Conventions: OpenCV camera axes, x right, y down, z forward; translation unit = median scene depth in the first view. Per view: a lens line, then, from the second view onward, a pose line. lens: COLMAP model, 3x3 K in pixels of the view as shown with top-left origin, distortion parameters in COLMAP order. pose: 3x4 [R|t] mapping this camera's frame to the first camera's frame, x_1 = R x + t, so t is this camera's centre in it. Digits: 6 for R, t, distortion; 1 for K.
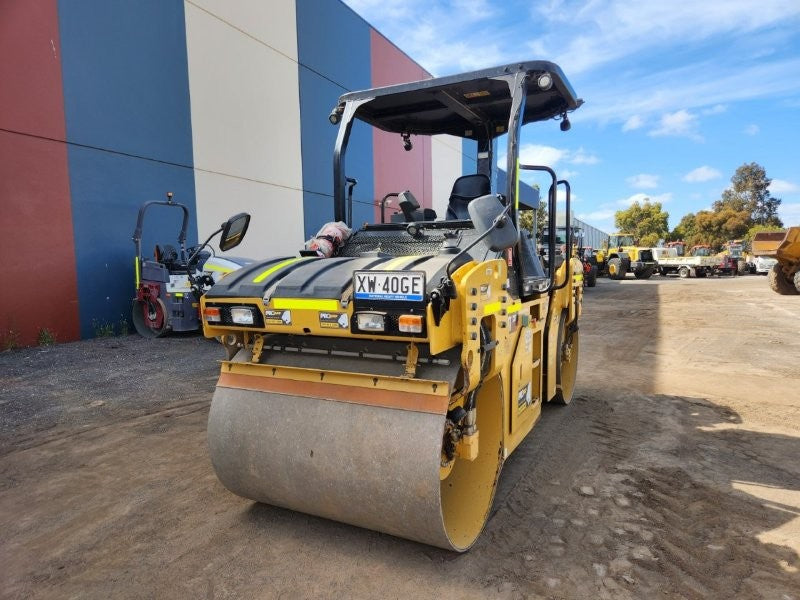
lens RADIAL K [[533.3, 0, 398.6], [0, 533.3, 304.0], [0, 0, 1]] dist [0.074498, -0.057670]
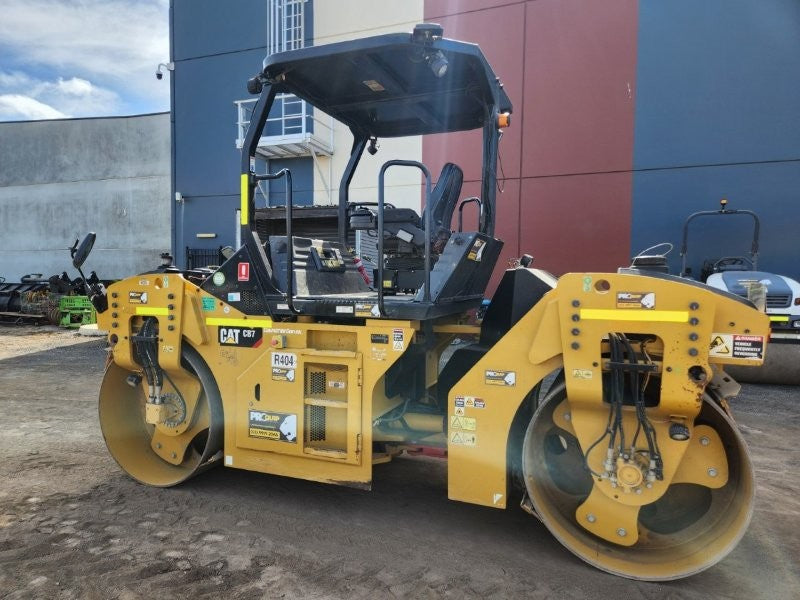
lens RADIAL K [[533.4, 0, 393.8], [0, 533.4, 293.6], [0, 0, 1]] dist [0.076706, -0.063530]
pose [[0.083151, 0.036920, -0.995853, 1.335821], [-0.085543, 0.995889, 0.029779, -0.108097], [0.992859, 0.082712, 0.085967, 1.280882]]
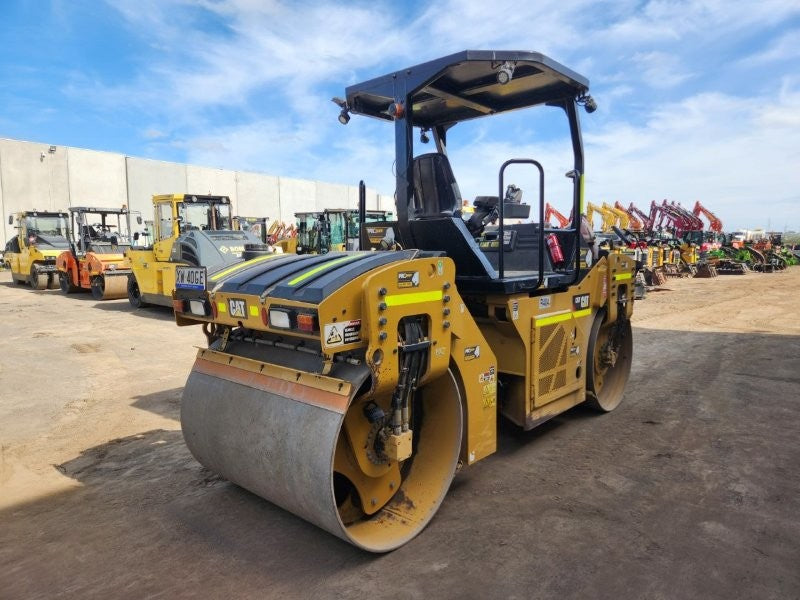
lens RADIAL K [[532.2, 0, 395.6], [0, 532.2, 296.1], [0, 0, 1]] dist [0.075779, -0.058902]
pose [[-0.968360, -0.005397, 0.249499, -0.029273], [0.035646, 0.986523, 0.159691, -0.231981], [-0.246999, 0.163532, -0.955117, 2.721844]]
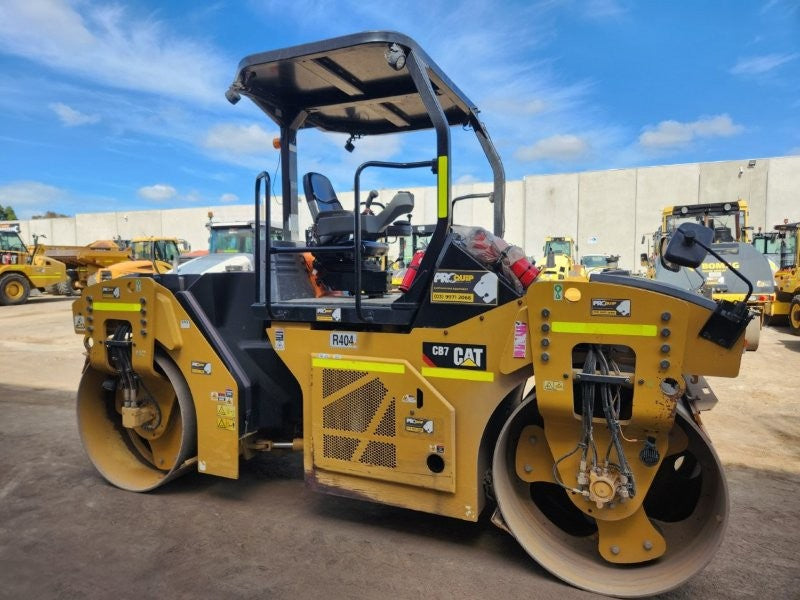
lens RADIAL K [[536.2, 0, 390.0], [0, 536.2, 296.1], [0, 0, 1]] dist [0.073678, -0.065538]
pose [[-0.058262, -0.041169, 0.997452, -1.027370], [0.081616, 0.995608, 0.045860, -0.123227], [-0.994959, 0.084080, -0.054646, 1.407589]]
